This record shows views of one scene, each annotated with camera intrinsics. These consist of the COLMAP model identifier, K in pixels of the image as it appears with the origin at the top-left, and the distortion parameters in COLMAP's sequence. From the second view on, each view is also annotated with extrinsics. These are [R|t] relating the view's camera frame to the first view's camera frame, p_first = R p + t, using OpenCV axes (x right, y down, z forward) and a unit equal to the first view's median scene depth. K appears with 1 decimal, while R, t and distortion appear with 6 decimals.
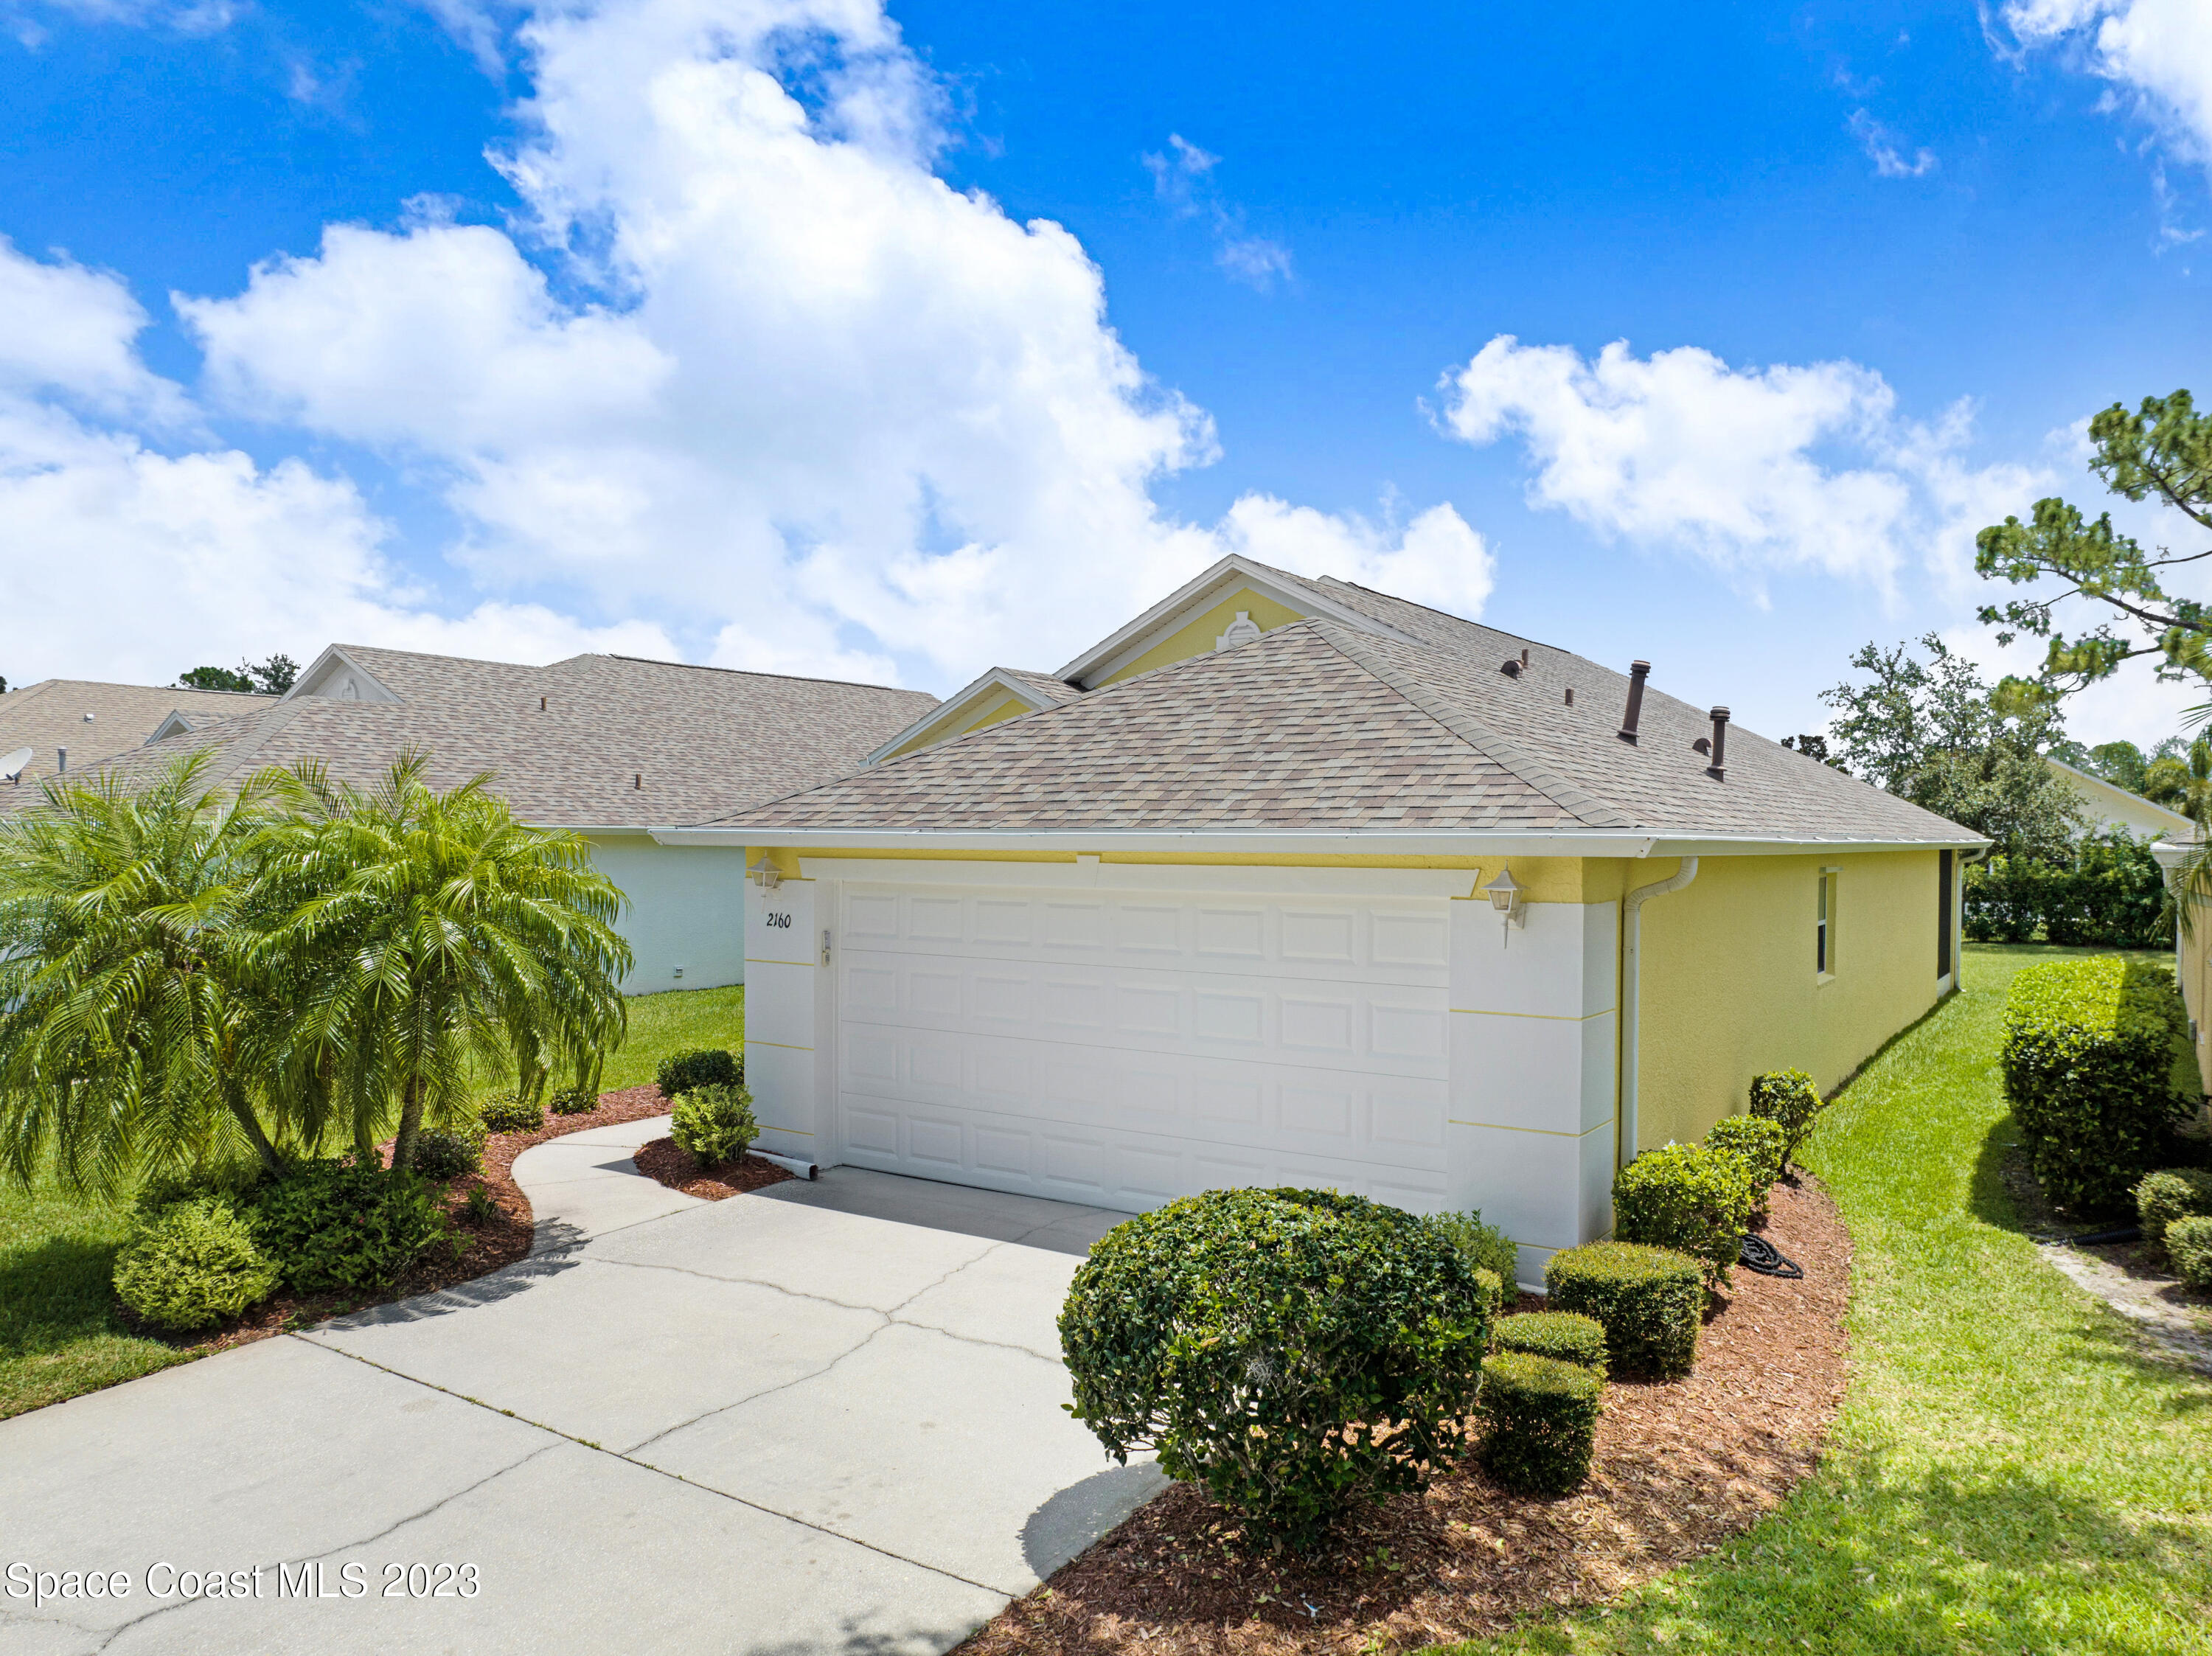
lens RADIAL K [[1564.9, 0, 1101.4], [0, 1564.9, 848.9], [0, 0, 1]] dist [-0.036677, 0.002651]
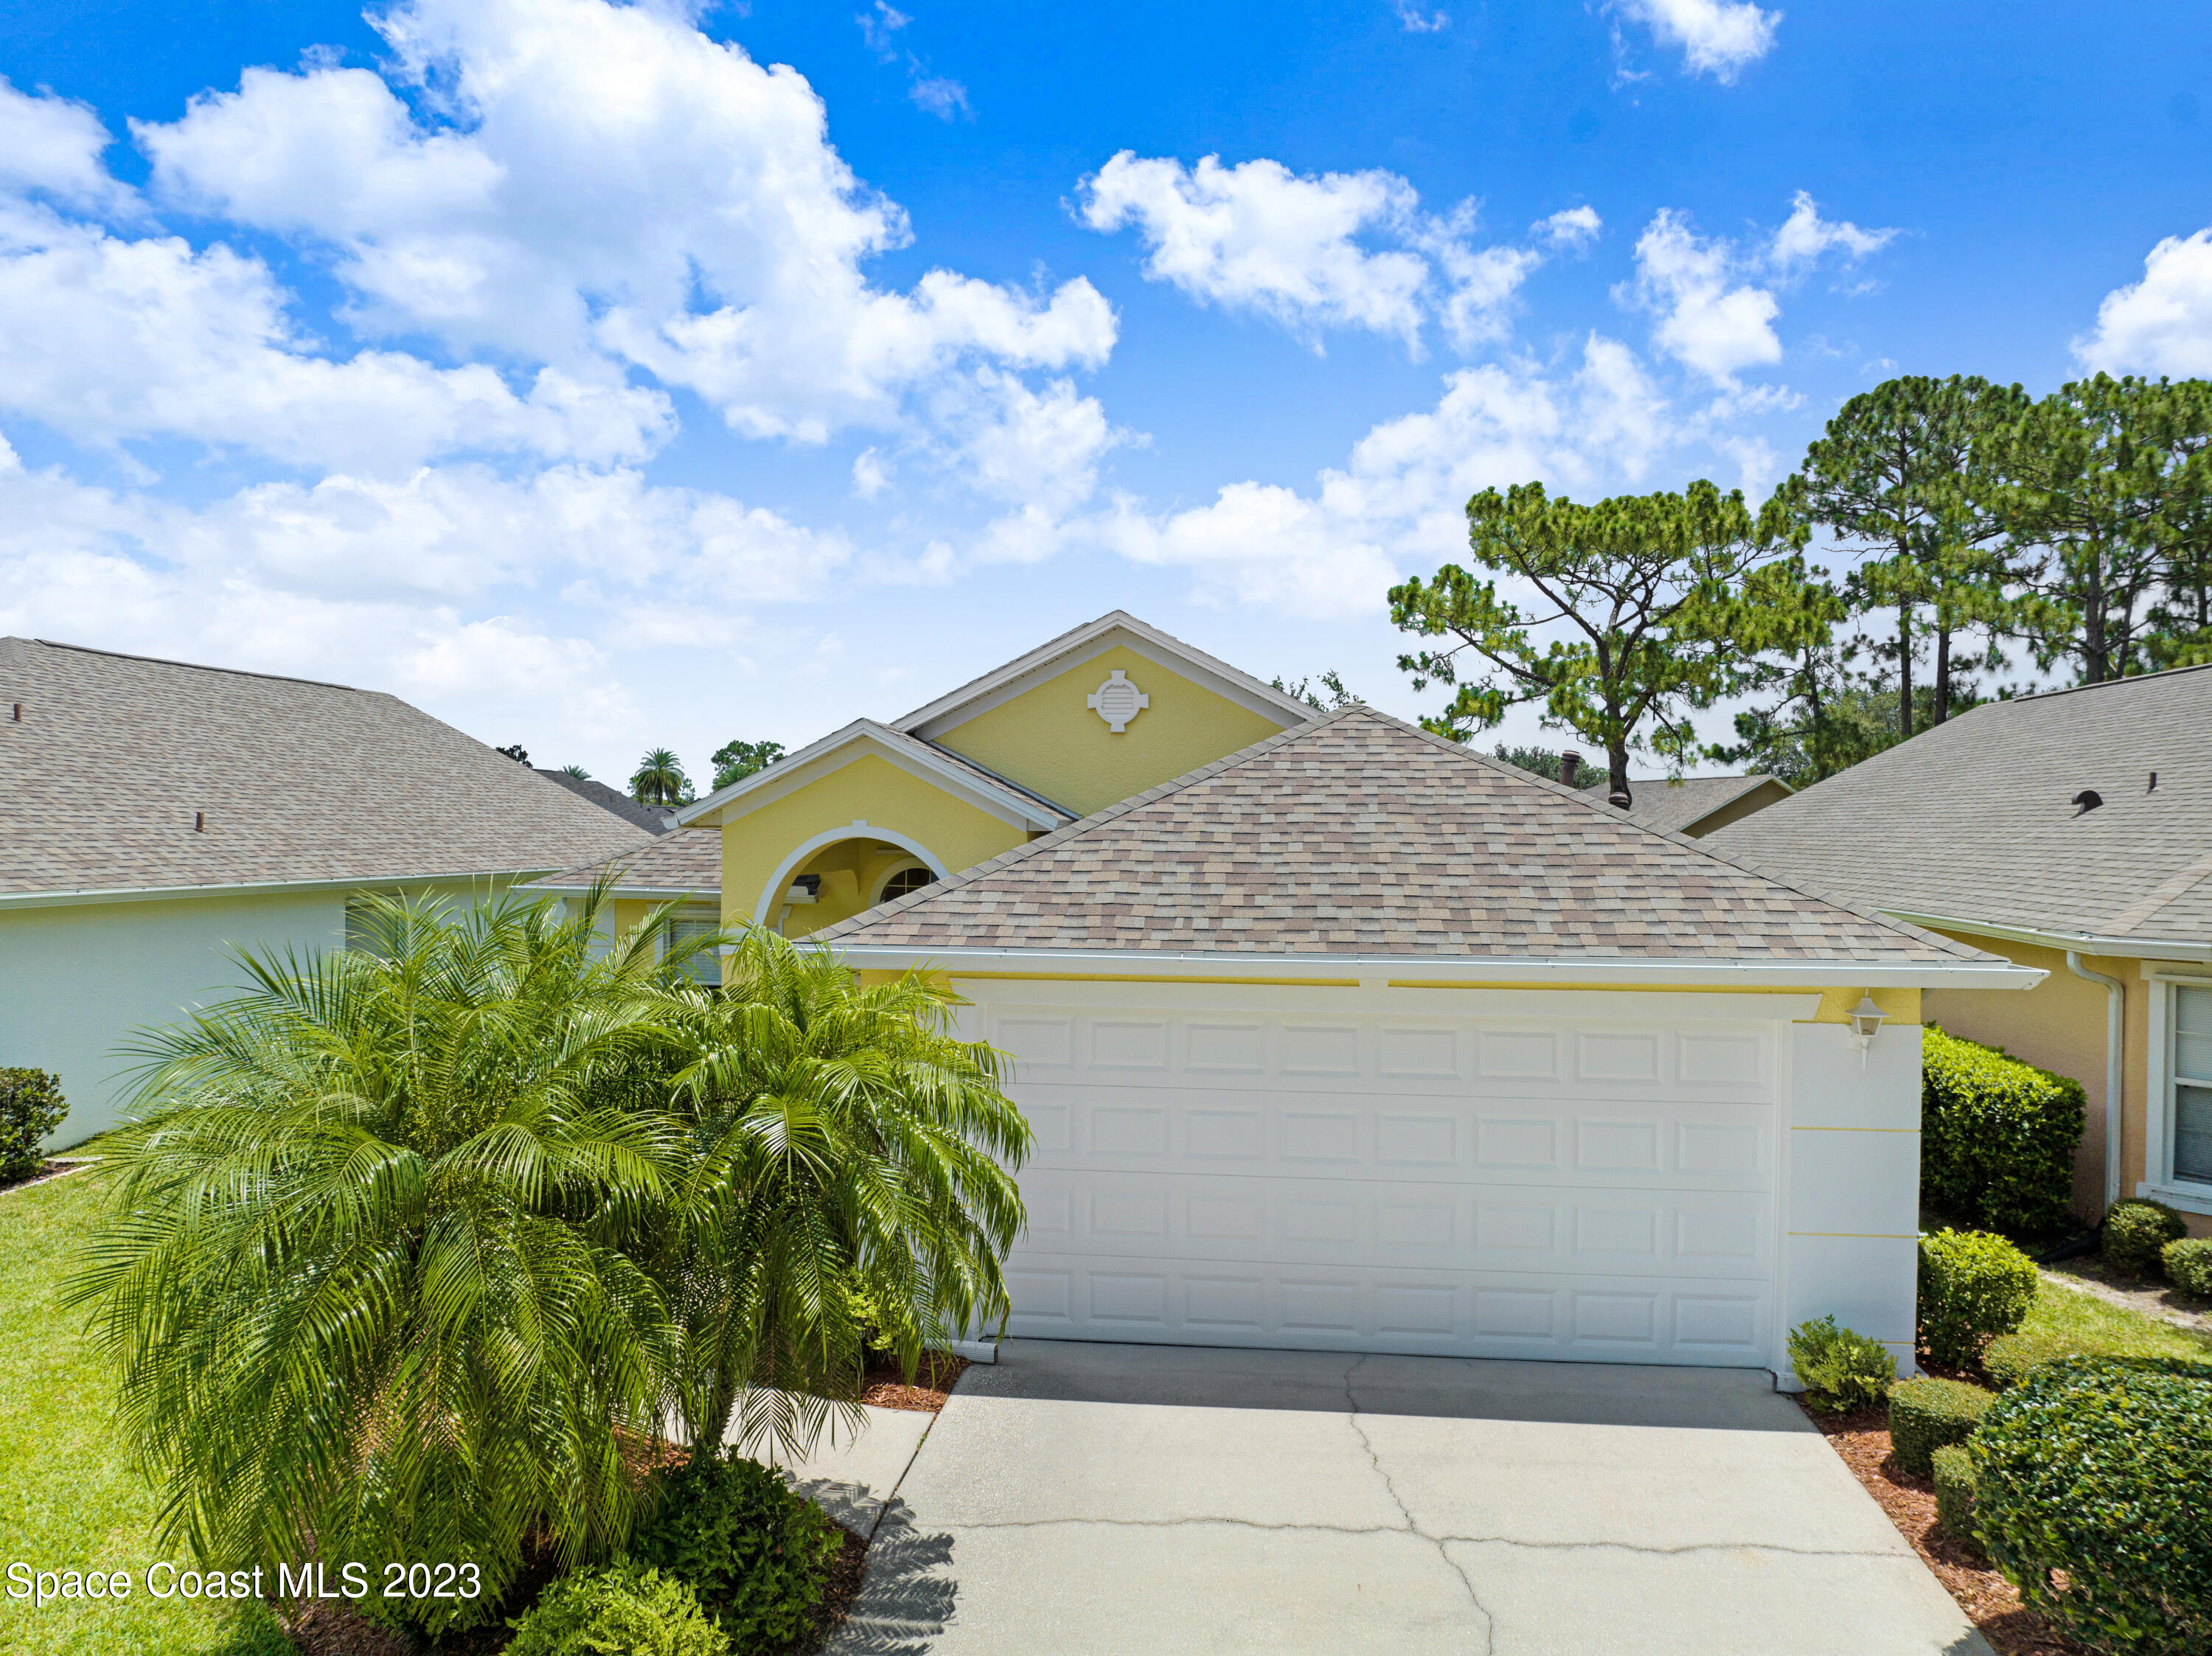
lens RADIAL K [[1587.9, 0, 1106.0], [0, 1587.9, 828.0], [0, 0, 1]] dist [-0.041609, 0.007542]
pose [[0.886425, 0.002656, 0.462865, -0.364793], [0.000018, 0.999983, -0.005773, -0.050426], [-0.462872, 0.005125, 0.886410, 0.145560]]
